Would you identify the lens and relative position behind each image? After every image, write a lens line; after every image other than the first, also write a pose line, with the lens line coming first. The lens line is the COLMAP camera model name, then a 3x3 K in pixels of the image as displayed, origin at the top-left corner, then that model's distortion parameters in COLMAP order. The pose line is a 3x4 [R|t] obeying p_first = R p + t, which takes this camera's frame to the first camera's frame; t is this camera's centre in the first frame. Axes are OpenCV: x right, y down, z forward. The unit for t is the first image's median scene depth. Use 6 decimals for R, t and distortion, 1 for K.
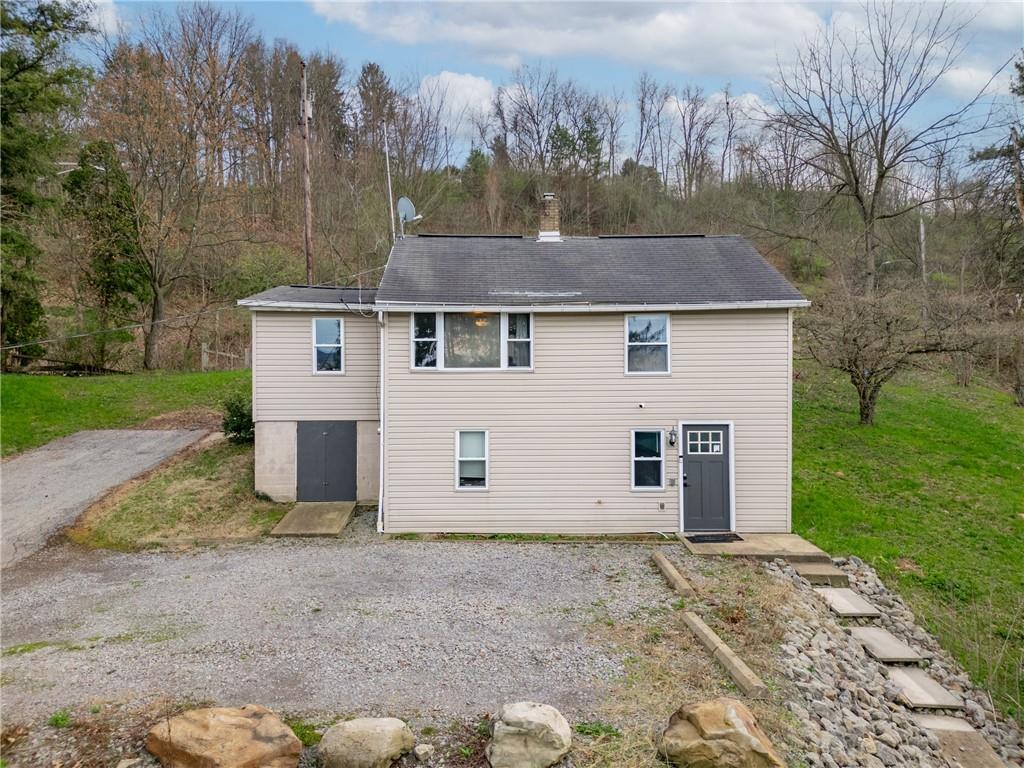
lens RADIAL K [[708.8, 0, 512.0], [0, 708.8, 384.0], [0, 0, 1]] dist [0.084169, -0.000908]
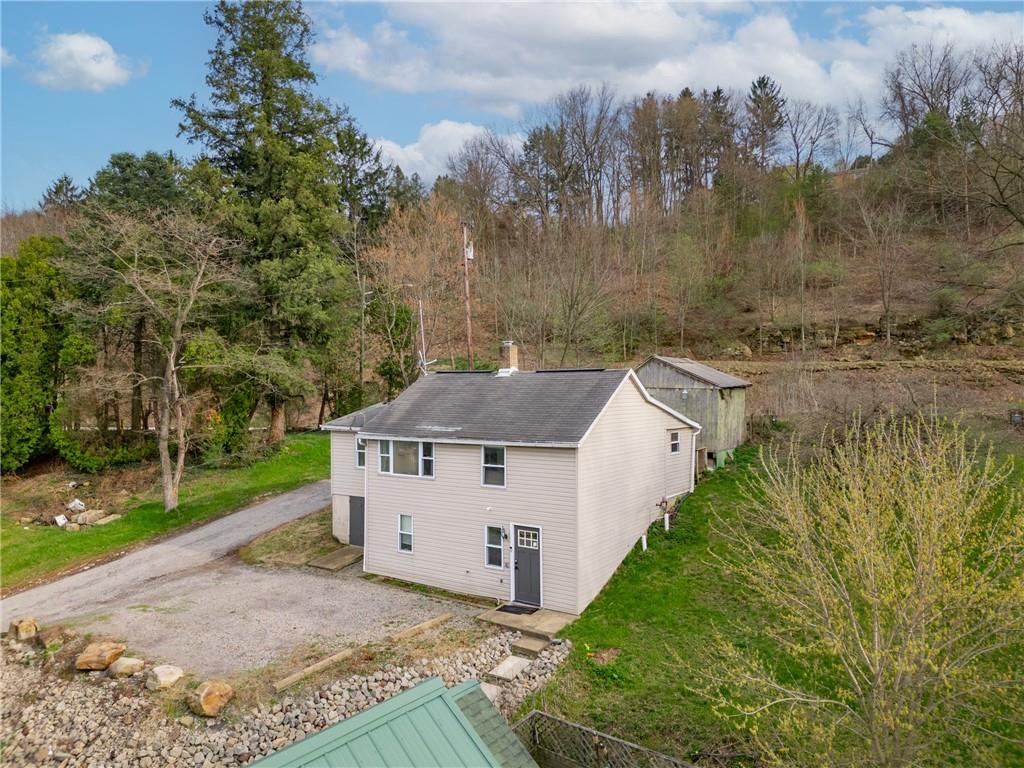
lens RADIAL K [[708.8, 0, 512.0], [0, 708.8, 384.0], [0, 0, 1]] dist [0.084169, -0.000908]
pose [[0.809491, -0.009094, -0.587061, 1.069344], [0.011018, 0.999939, -0.000297, -0.222638], [0.587028, -0.006228, 0.809542, -0.144679]]
